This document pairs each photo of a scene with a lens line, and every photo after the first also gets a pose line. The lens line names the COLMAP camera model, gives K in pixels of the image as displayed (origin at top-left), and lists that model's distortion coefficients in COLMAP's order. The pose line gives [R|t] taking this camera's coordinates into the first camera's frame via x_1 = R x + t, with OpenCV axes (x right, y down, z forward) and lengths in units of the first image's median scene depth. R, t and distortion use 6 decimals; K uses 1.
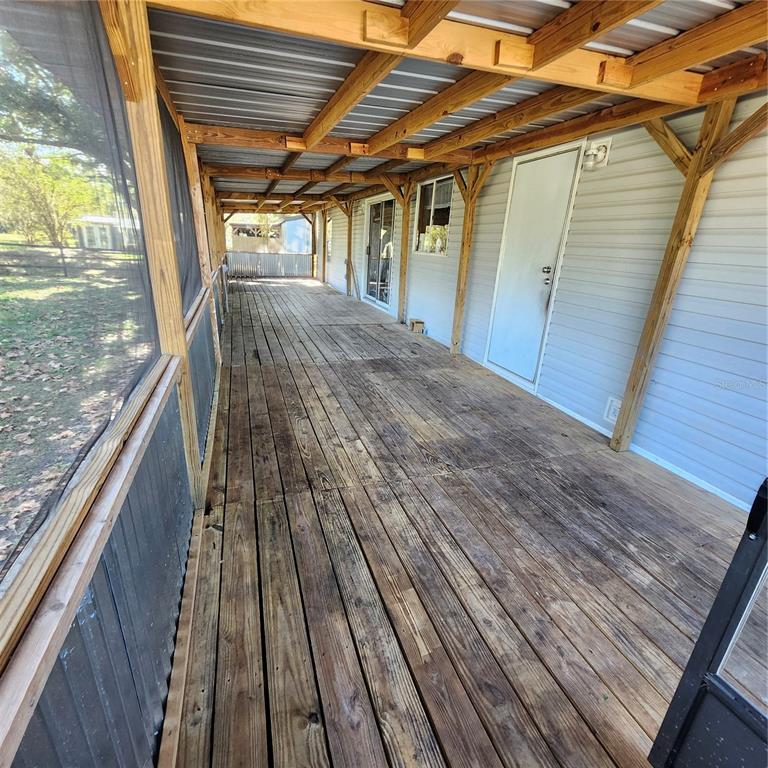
lens RADIAL K [[398.6, 0, 384.0], [0, 398.6, 384.0], [0, 0, 1]] dist [-0.000338, -0.000004]
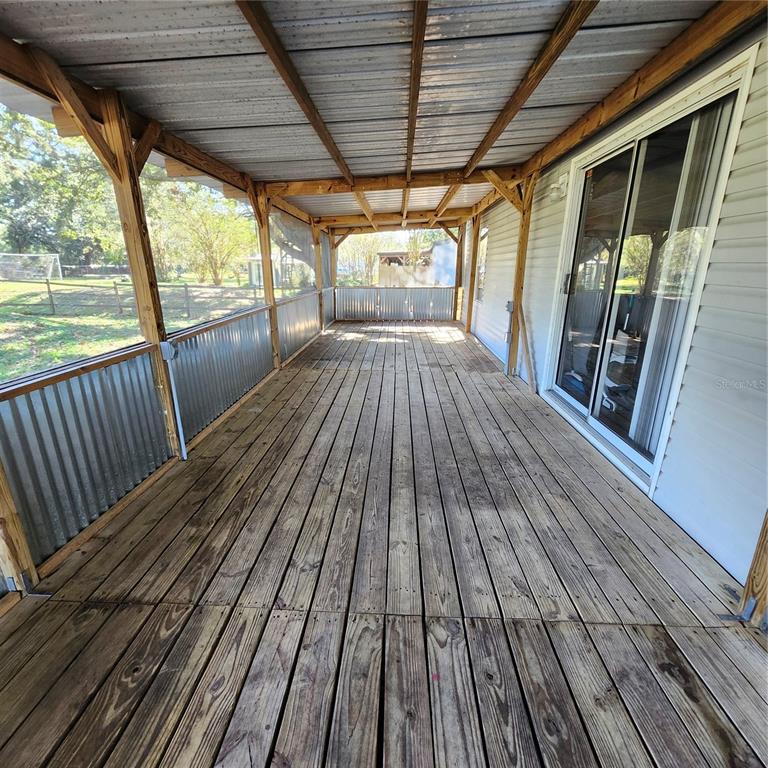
lens RADIAL K [[389.5, 0, 384.0], [0, 389.5, 384.0], [0, 0, 1]] dist [0.000007, 0.000024]
pose [[0.927044, 0.061236, -0.369918, -0.043148], [-0.081399, 0.995913, -0.039130, -0.138518], [0.366010, 0.066387, 0.928240, 0.389565]]
